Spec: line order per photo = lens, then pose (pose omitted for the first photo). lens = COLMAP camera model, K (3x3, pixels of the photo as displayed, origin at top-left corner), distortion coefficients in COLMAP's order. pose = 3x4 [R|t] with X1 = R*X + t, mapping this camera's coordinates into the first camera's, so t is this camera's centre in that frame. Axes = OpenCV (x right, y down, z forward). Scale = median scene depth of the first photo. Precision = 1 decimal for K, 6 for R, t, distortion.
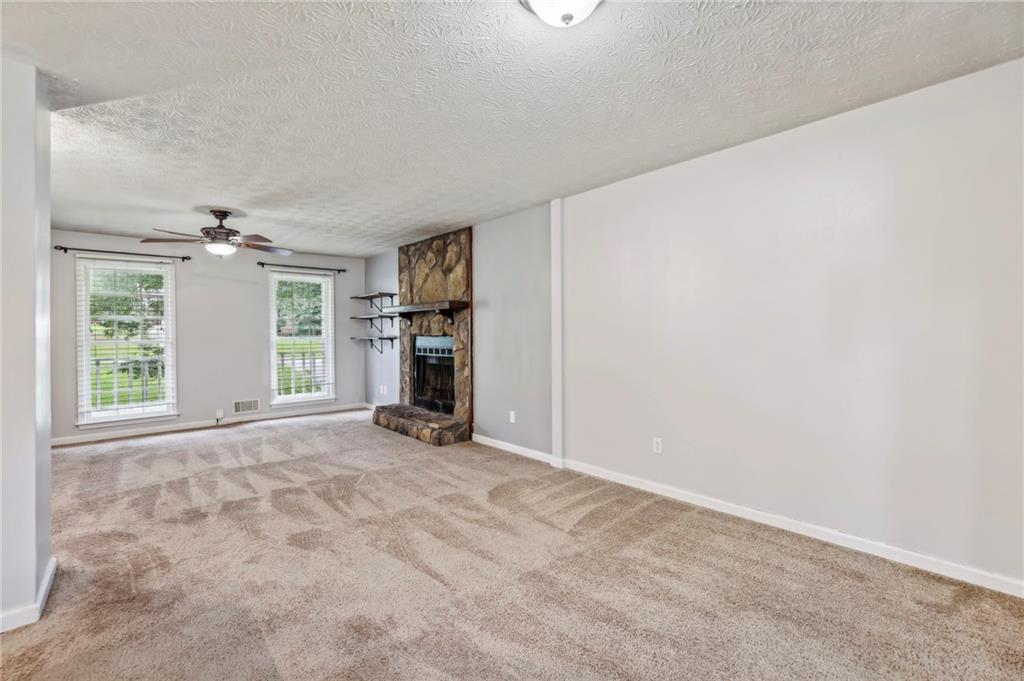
lens RADIAL K [[446.8, 0, 505.3], [0, 446.8, 339.5], [0, 0, 1]] dist [-0.043674, 0.008661]
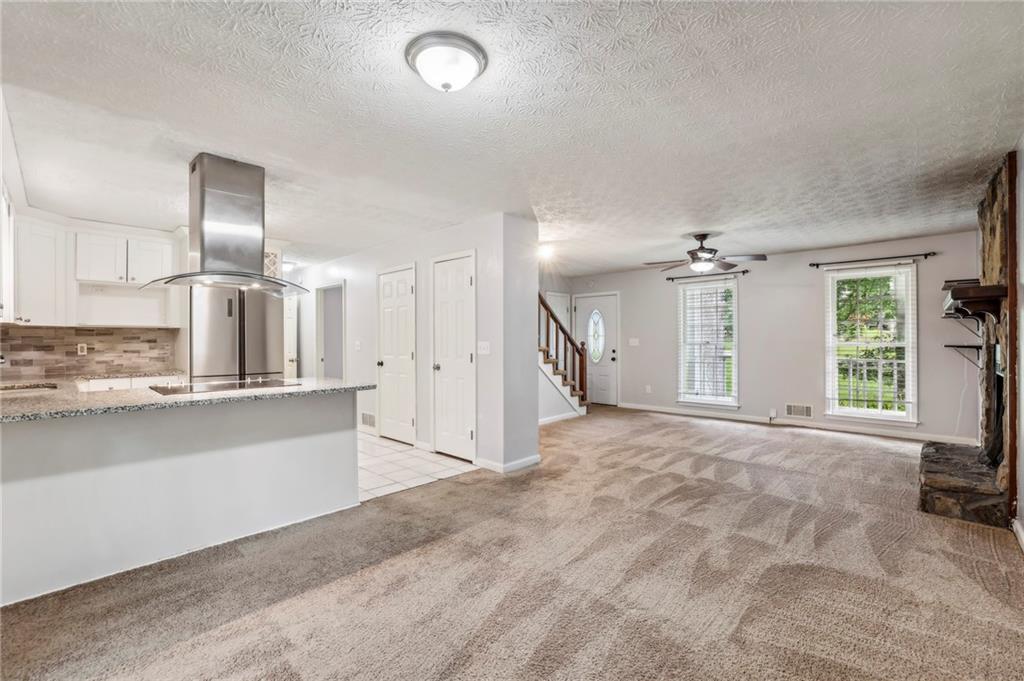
lens RADIAL K [[446.8, 0, 508.1], [0, 446.8, 343.7], [0, 0, 1]] dist [-0.043674, 0.008661]
pose [[0.078612, 0.020115, -0.996702, 0.416186], [-0.014999, 0.999707, 0.018992, -0.011023], [0.996792, 0.013456, 0.078891, 0.320334]]
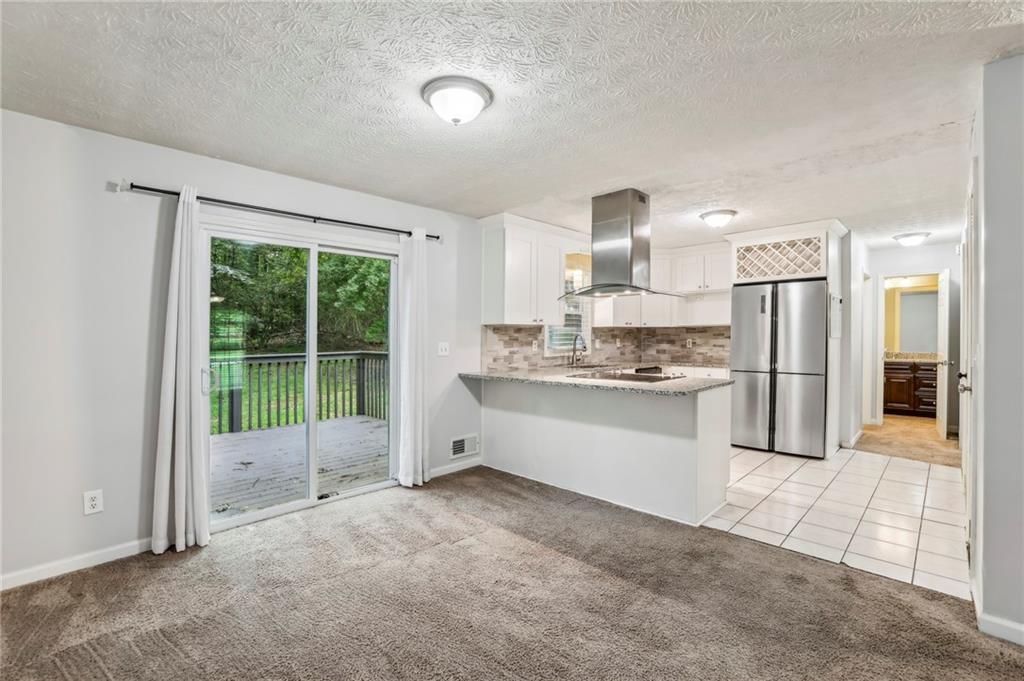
lens RADIAL K [[446.8, 0, 509.4], [0, 446.8, 342.7], [0, 0, 1]] dist [-0.043674, 0.008661]
pose [[-0.998391, 0.021440, -0.052488, 0.015260], [0.019692, 0.999241, 0.033596, -0.022213], [0.053169, 0.032509, -0.998056, 0.717236]]
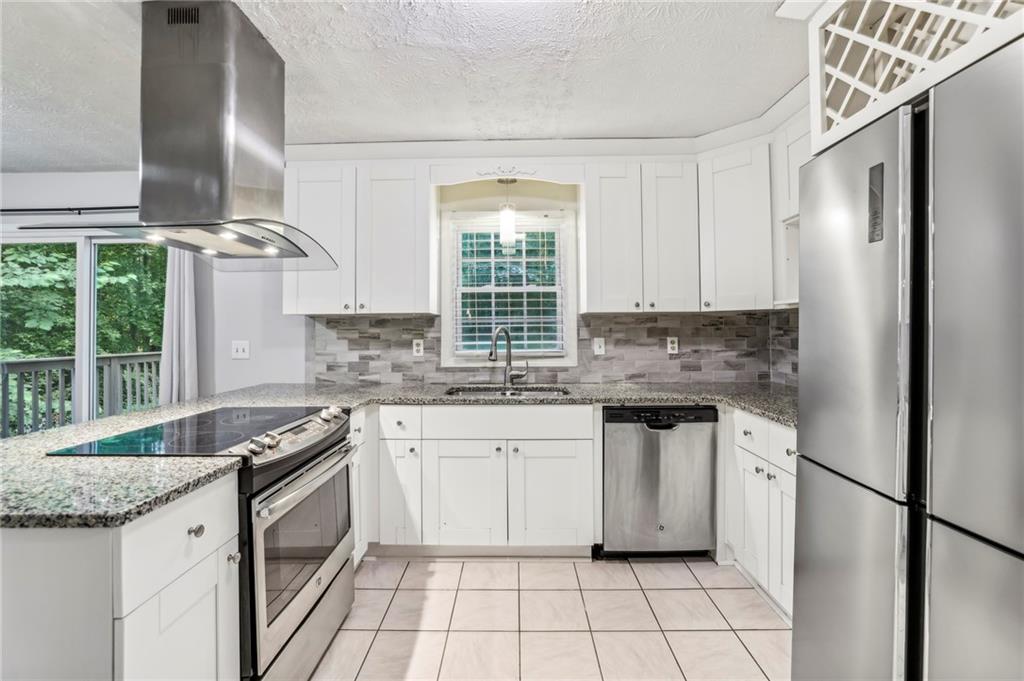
lens RADIAL K [[446.8, 0, 505.4], [0, 446.8, 323.8], [0, 0, 1]] dist [-0.043674, 0.008661]
pose [[-0.737931, 0.027453, 0.674317, -0.594709], [0.030527, 0.999507, -0.007285, -0.005172], [-0.674185, 0.015209, -0.738406, 0.082108]]
